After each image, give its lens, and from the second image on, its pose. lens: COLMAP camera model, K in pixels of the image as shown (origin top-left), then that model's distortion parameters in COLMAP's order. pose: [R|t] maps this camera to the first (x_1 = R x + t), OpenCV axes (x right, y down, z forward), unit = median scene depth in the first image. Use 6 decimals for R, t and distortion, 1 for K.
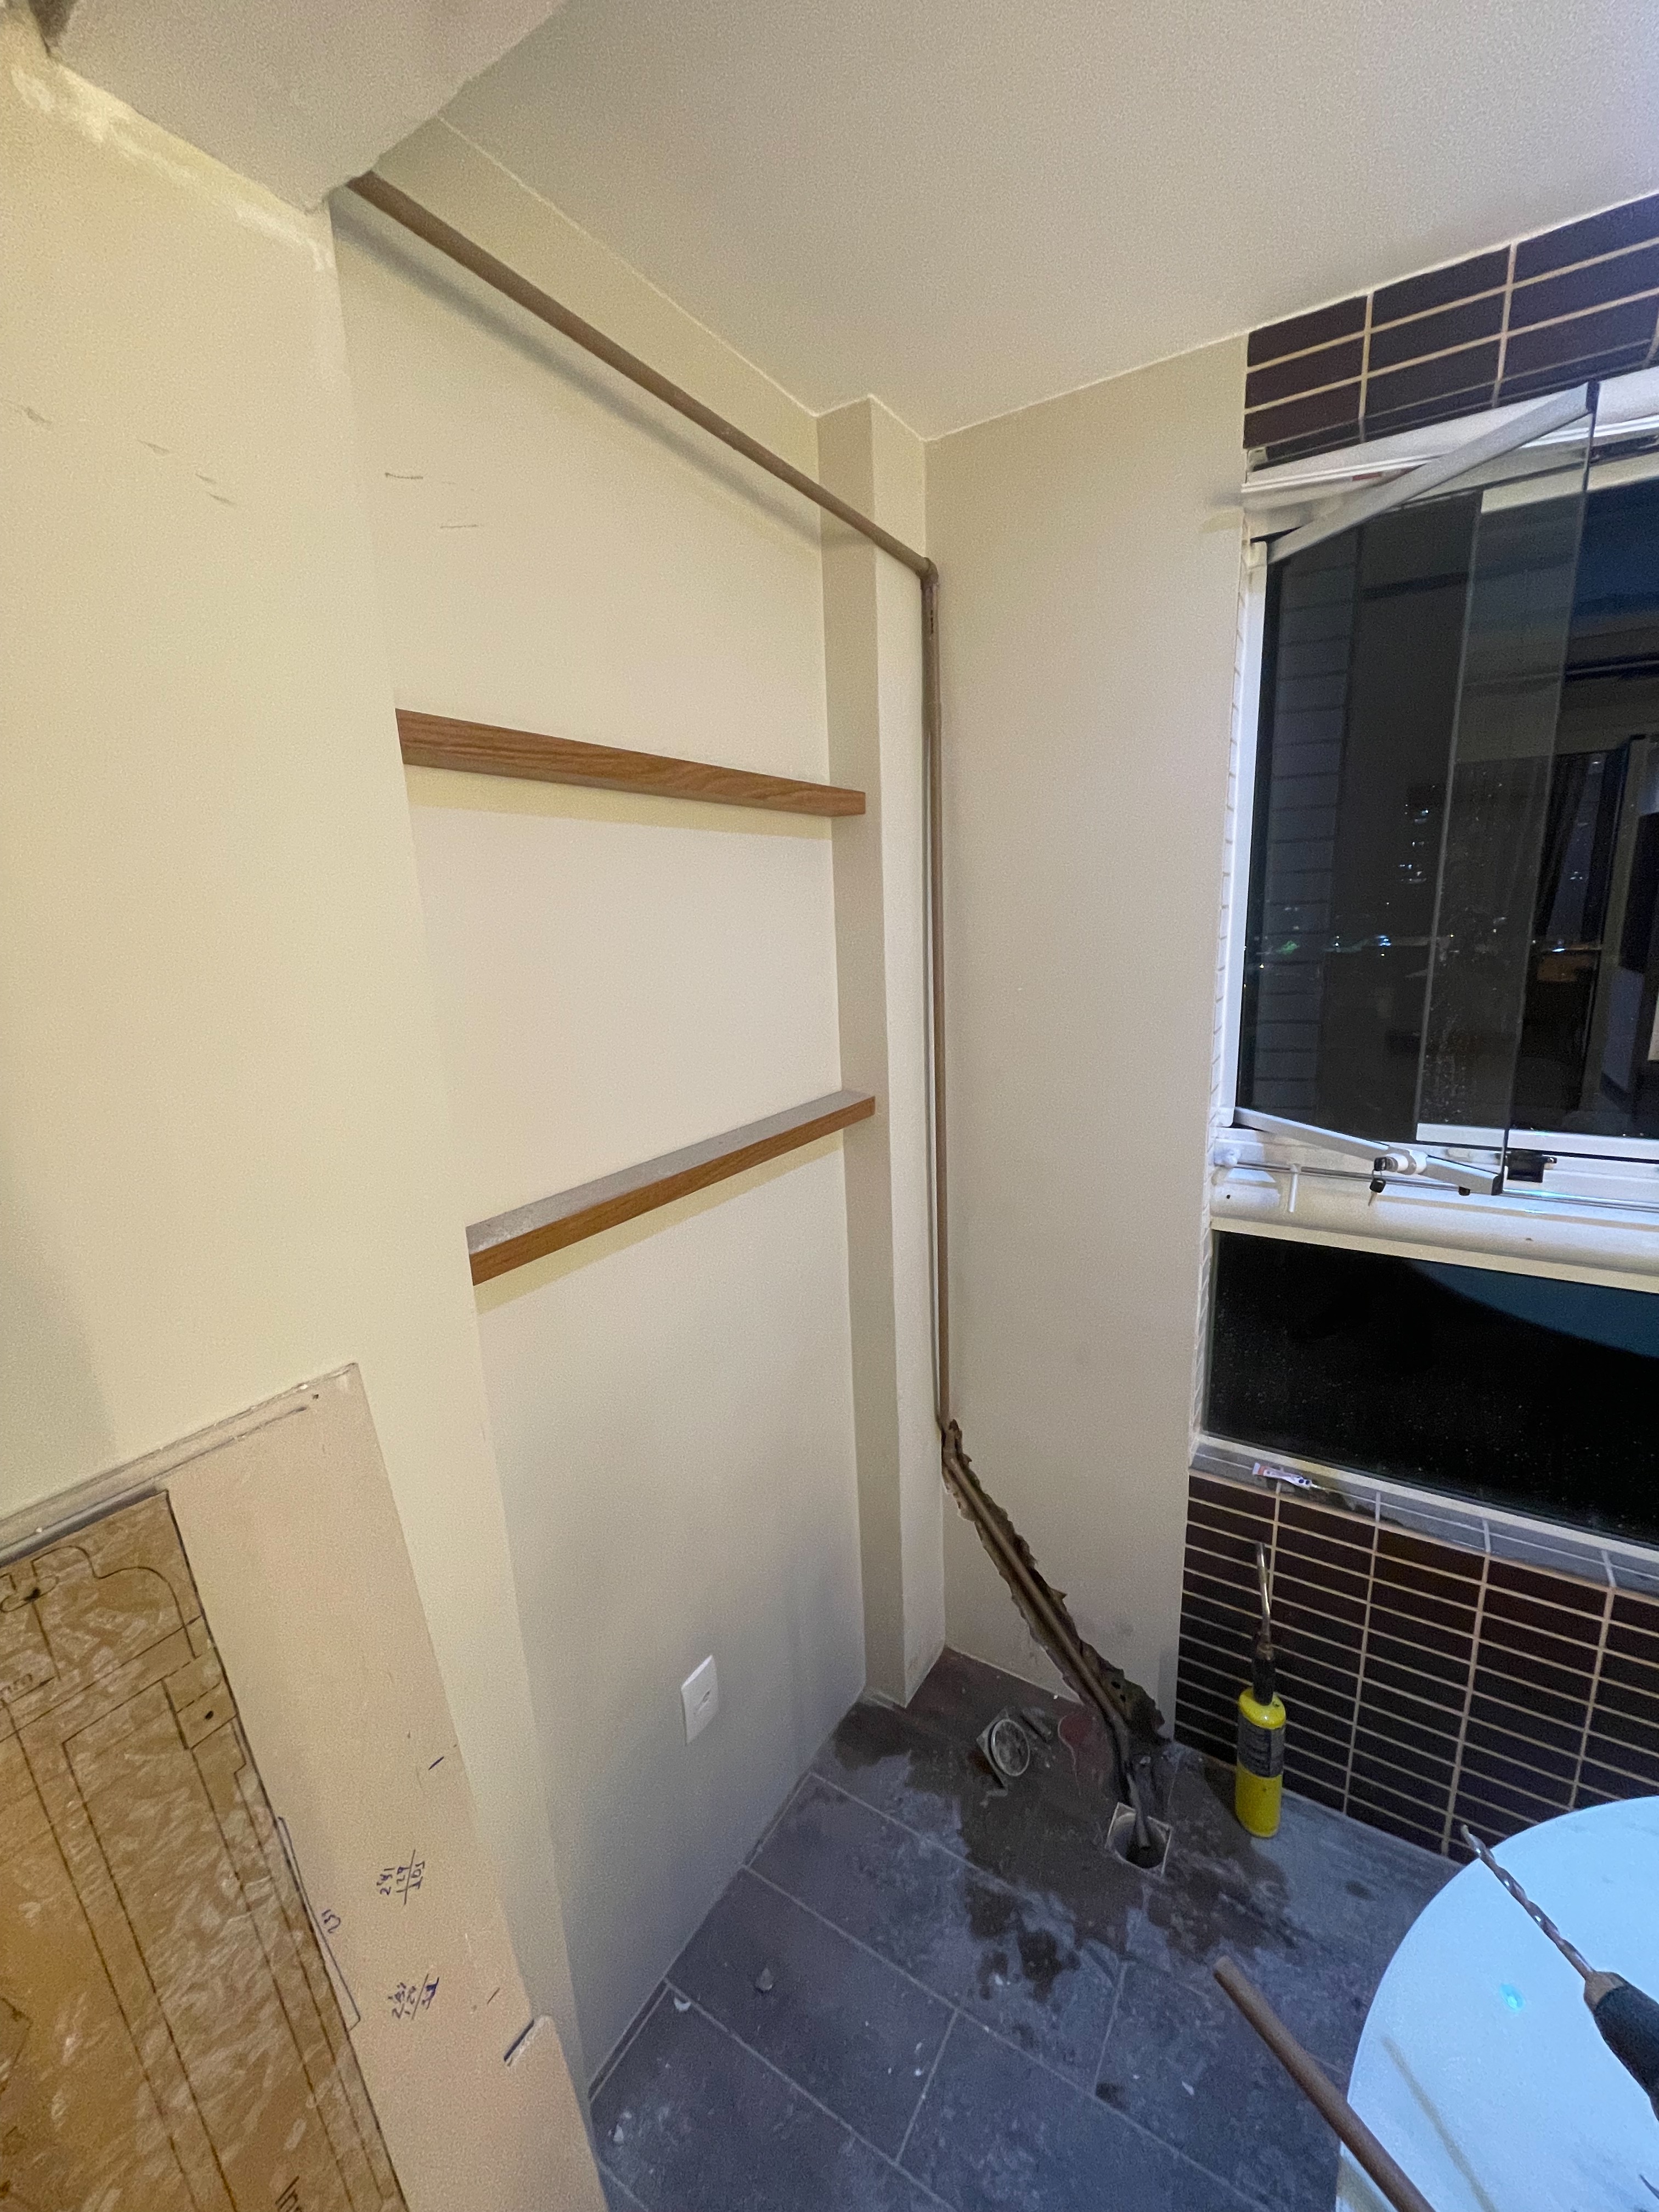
lens RADIAL K [[883.8, 0, 822.9], [0, 883.8, 1103.7], [0, 0, 1]] dist [-0.003200, -0.000674]
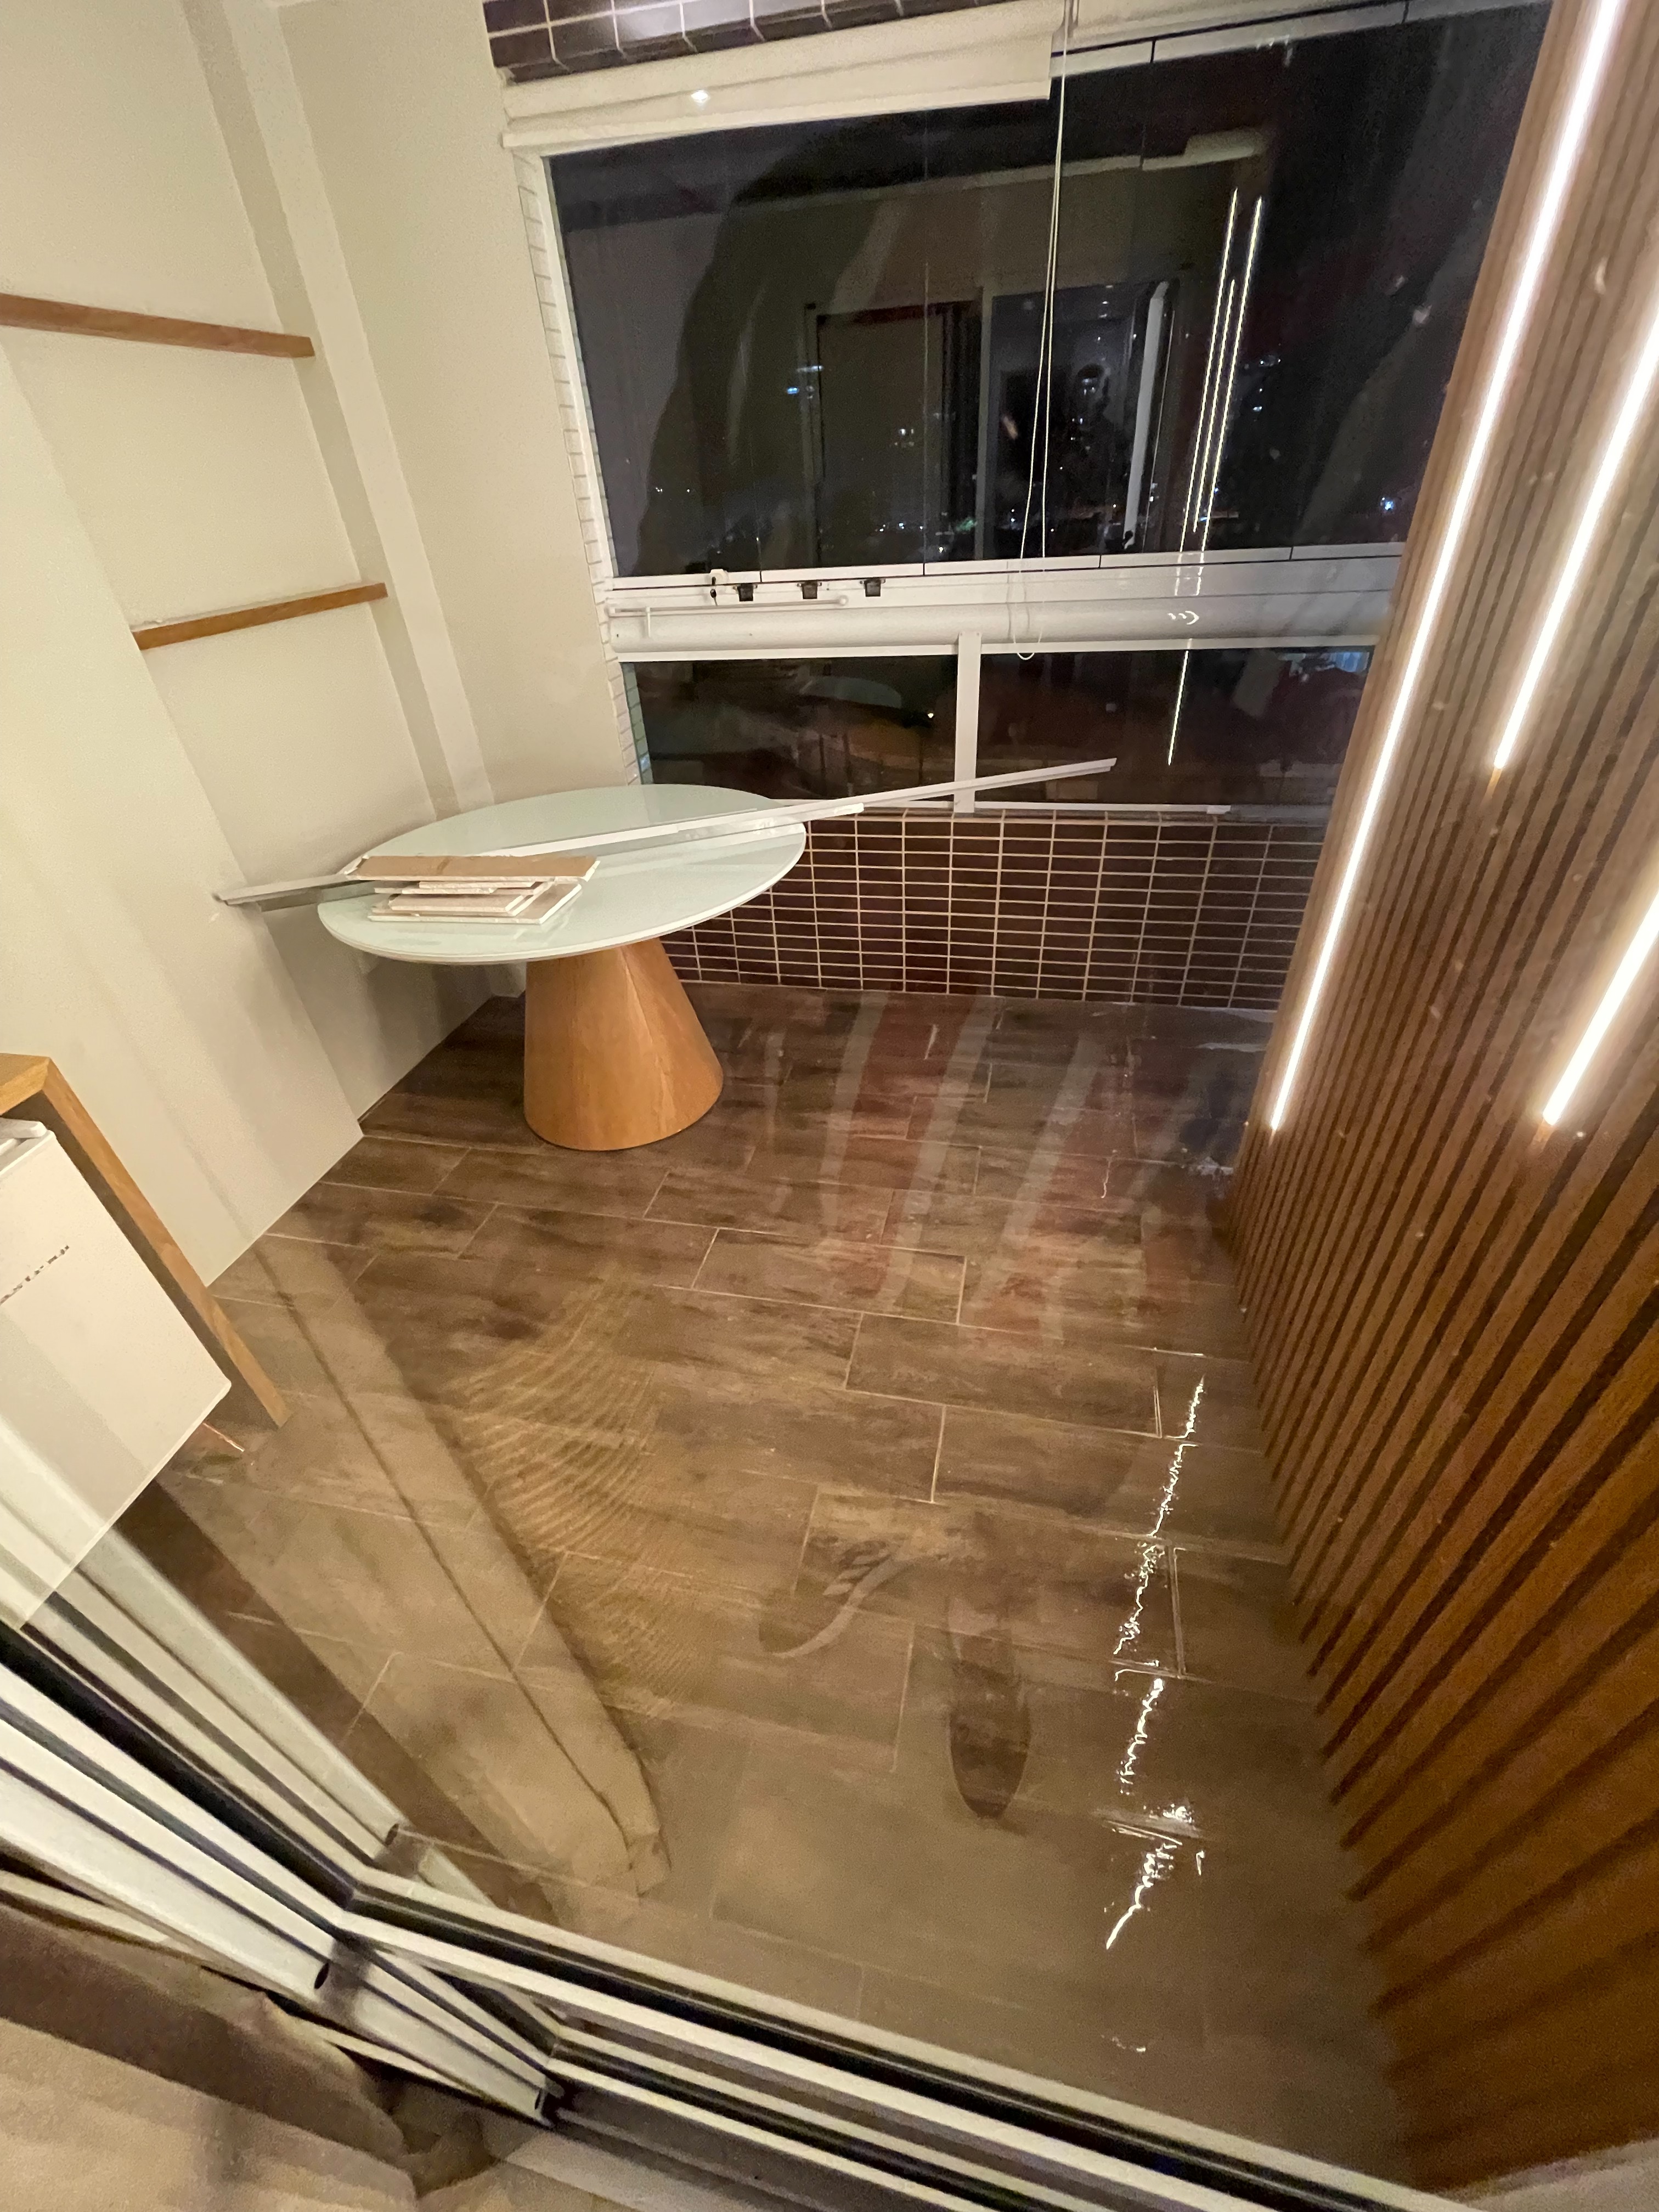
lens RADIAL K [[883.8, 0, 837.6], [0, 883.8, 1100.6], [0, 0, 1]] dist [-0.003200, -0.000674]
pose [[0.942879, -0.208765, 0.259607, 0.250132], [0.091877, 0.912023, 0.399716, 0.312694], [-0.320214, -0.353032, 0.879108, -1.082602]]
